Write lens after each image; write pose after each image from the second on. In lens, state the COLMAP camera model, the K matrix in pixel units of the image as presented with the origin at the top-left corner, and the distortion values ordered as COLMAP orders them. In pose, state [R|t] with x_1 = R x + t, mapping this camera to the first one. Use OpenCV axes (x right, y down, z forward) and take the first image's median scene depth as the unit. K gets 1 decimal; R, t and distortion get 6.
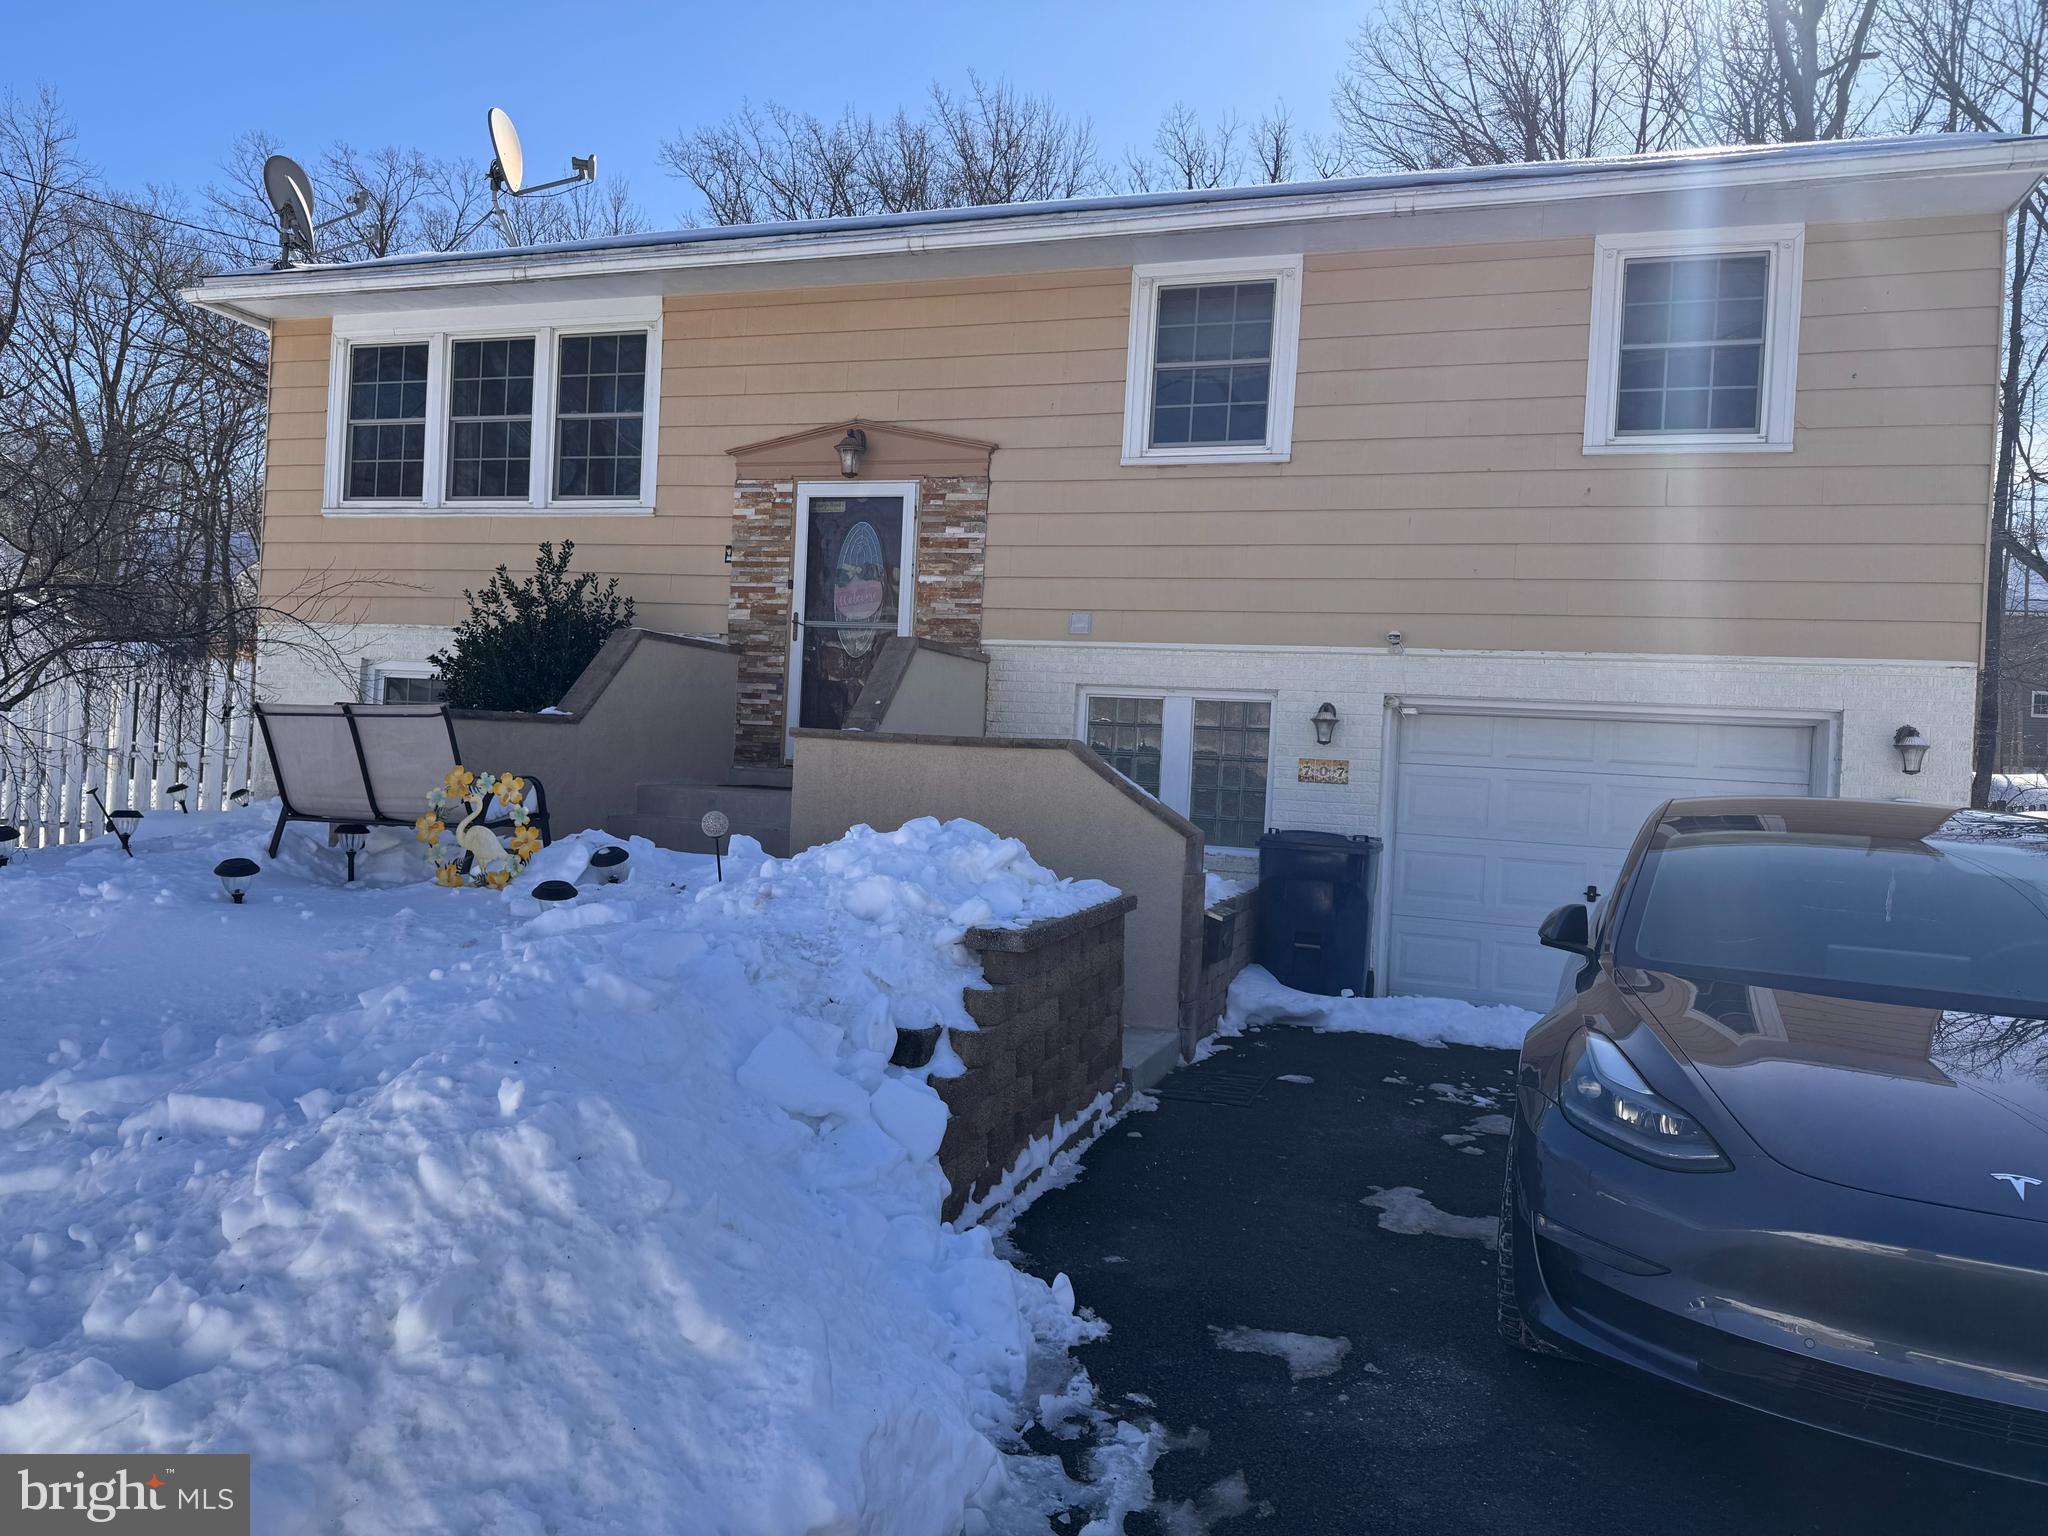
lens RADIAL K [[1415.9, 0, 1031.6], [0, 1415.9, 775.0], [0, 0, 1]] dist [0.174110, -0.350500]
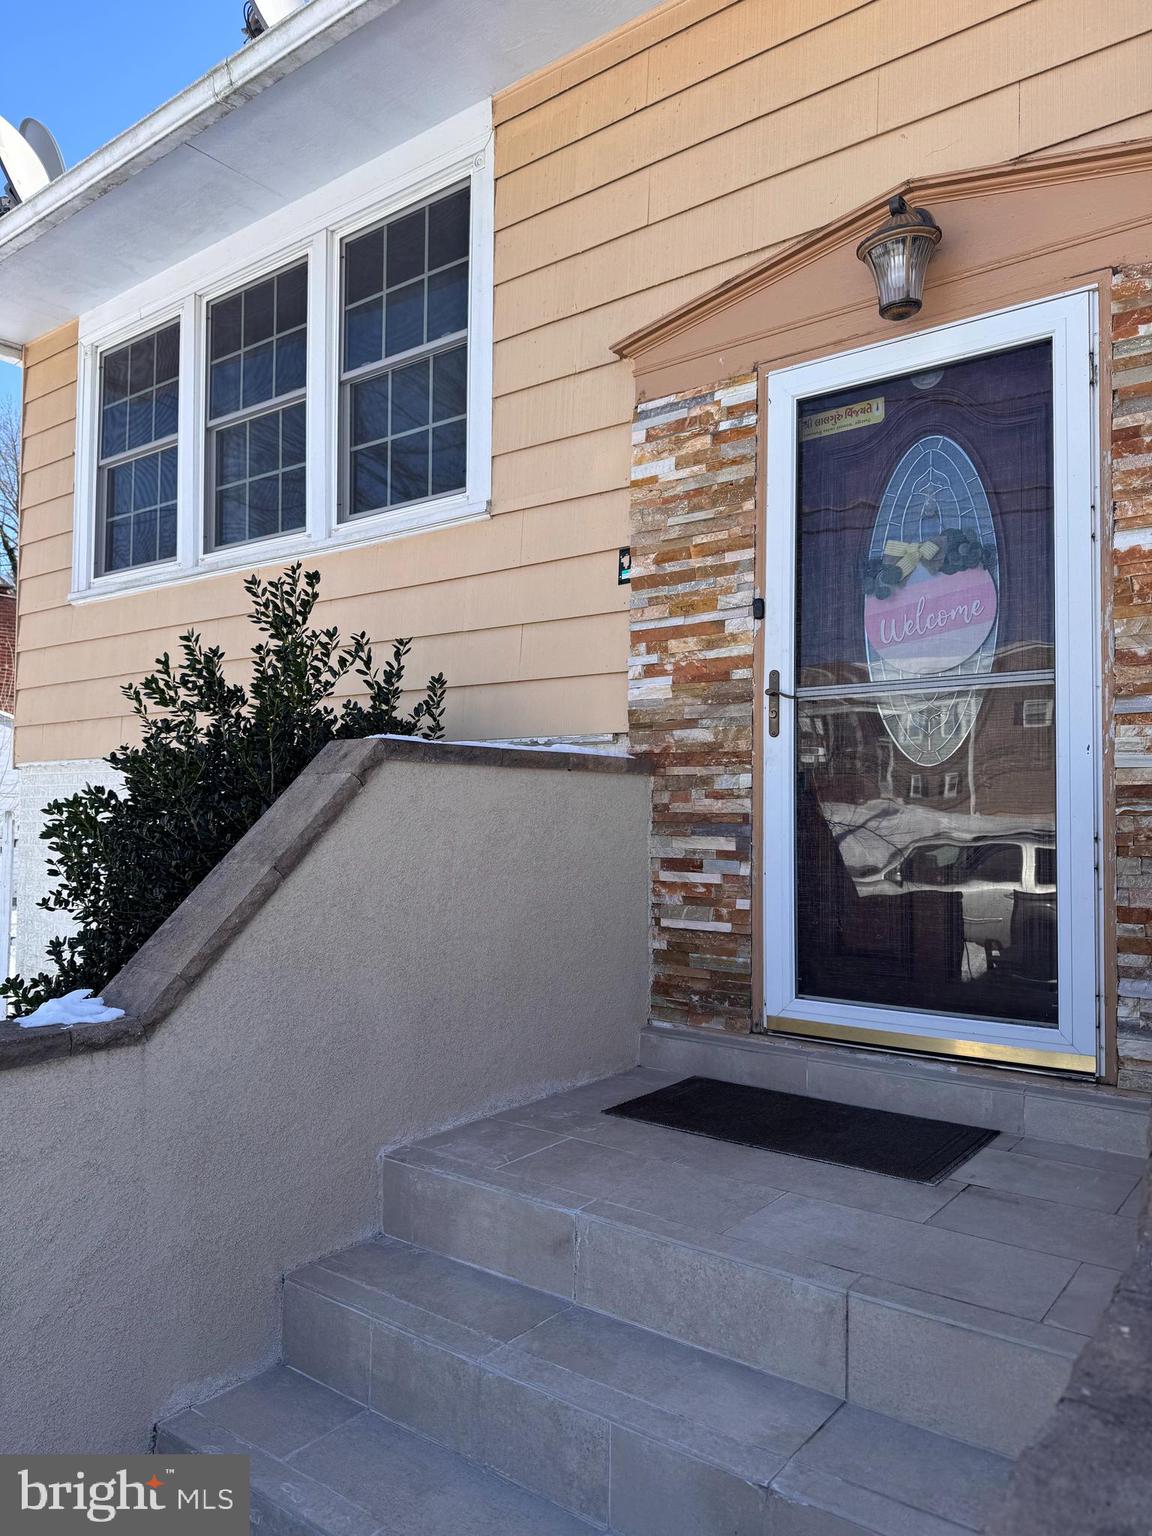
lens RADIAL K [[1062.0, 0, 577.0], [0, 1062.0, 777.1], [0, 0, 1]] dist [0.174110, -0.350500]
pose [[0.949770, -0.055883, -0.307919, -0.124343], [0.037639, 0.997183, -0.064880, -0.063433], [0.310677, 0.050031, 0.949198, 0.676965]]
